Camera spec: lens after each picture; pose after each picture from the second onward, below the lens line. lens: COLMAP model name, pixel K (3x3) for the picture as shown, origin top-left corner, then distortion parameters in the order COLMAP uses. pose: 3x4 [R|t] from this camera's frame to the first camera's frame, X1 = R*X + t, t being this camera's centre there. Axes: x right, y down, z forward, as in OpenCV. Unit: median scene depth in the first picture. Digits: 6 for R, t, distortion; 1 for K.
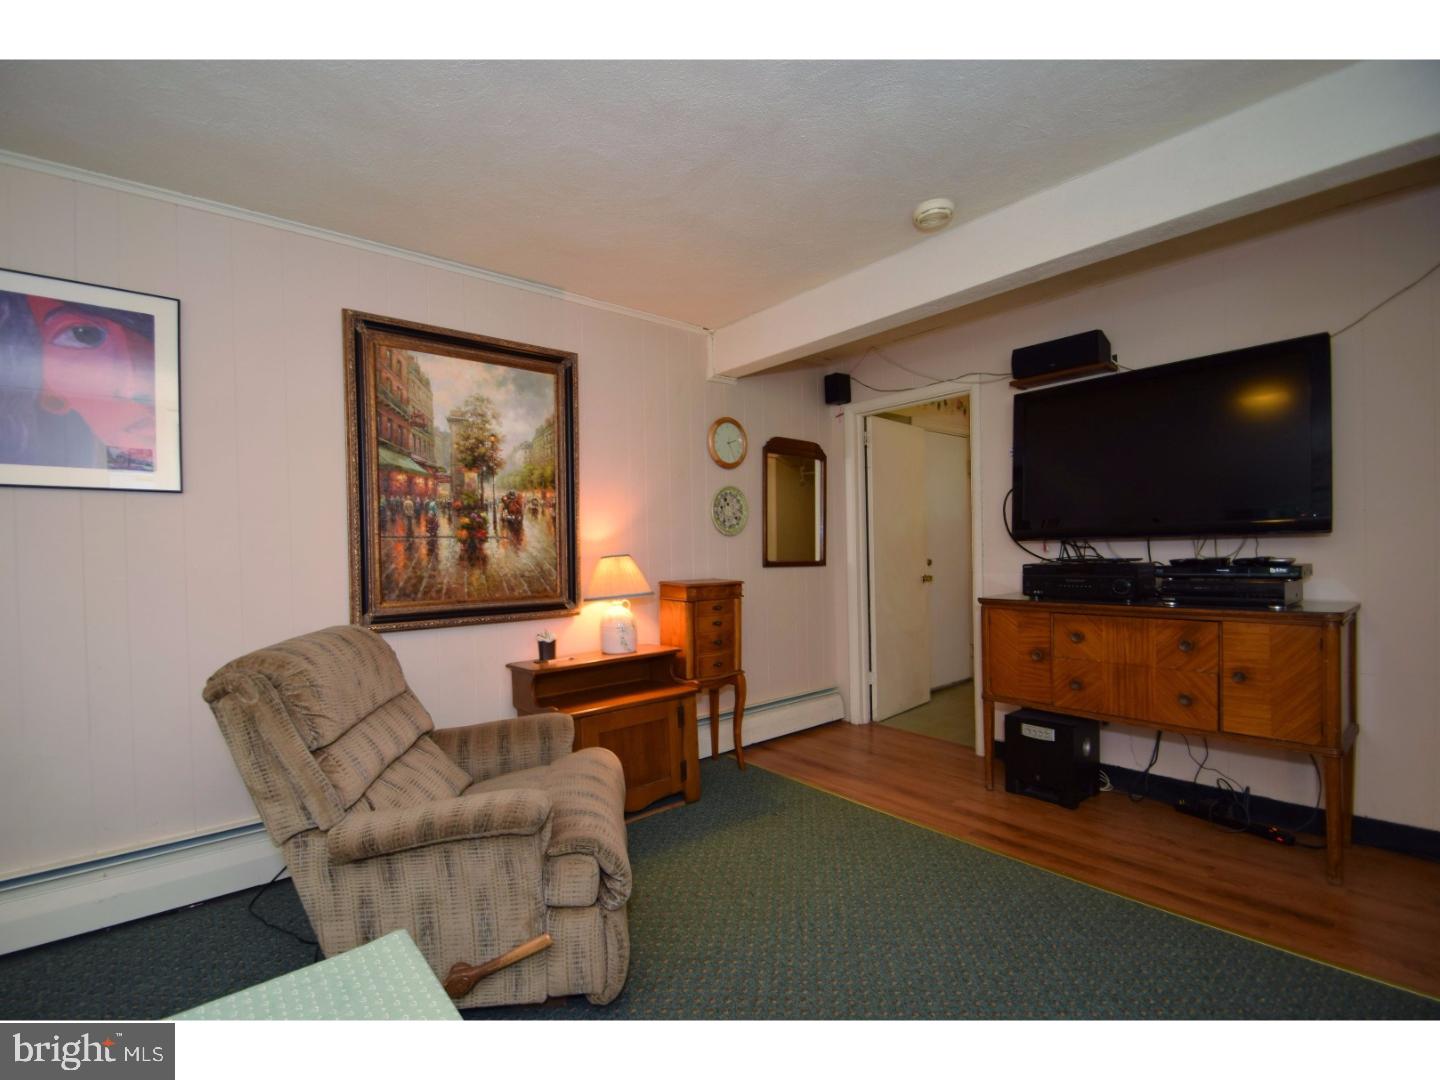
lens RADIAL K [[641.5, 0, 714.4], [0, 641.5, 545.1], [0, 0, 1]] dist [-0.001613, -0.008342]
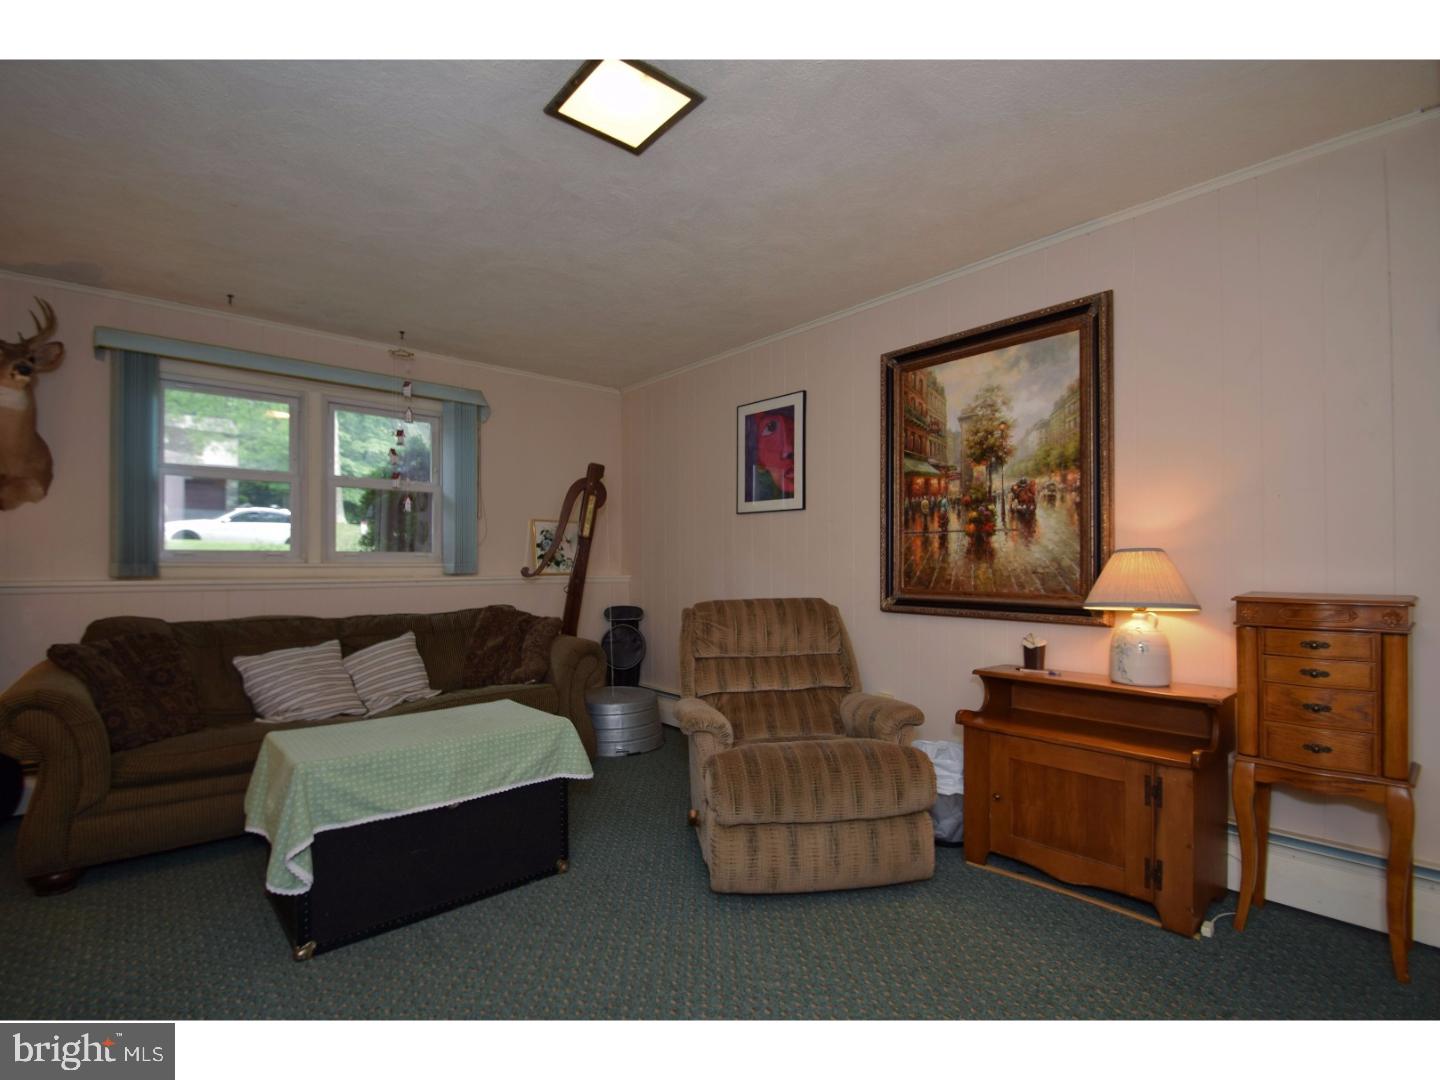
lens RADIAL K [[666.9, 0, 715.9], [0, 666.9, 552.0], [0, 0, 1]] dist [-0.028021, 0.000447]
pose [[0.015703, -0.002061, -0.999875, 0.645270], [0.005052, 0.999985, -0.001982, 0.020744], [0.999864, -0.005020, 0.015713, 0.568519]]
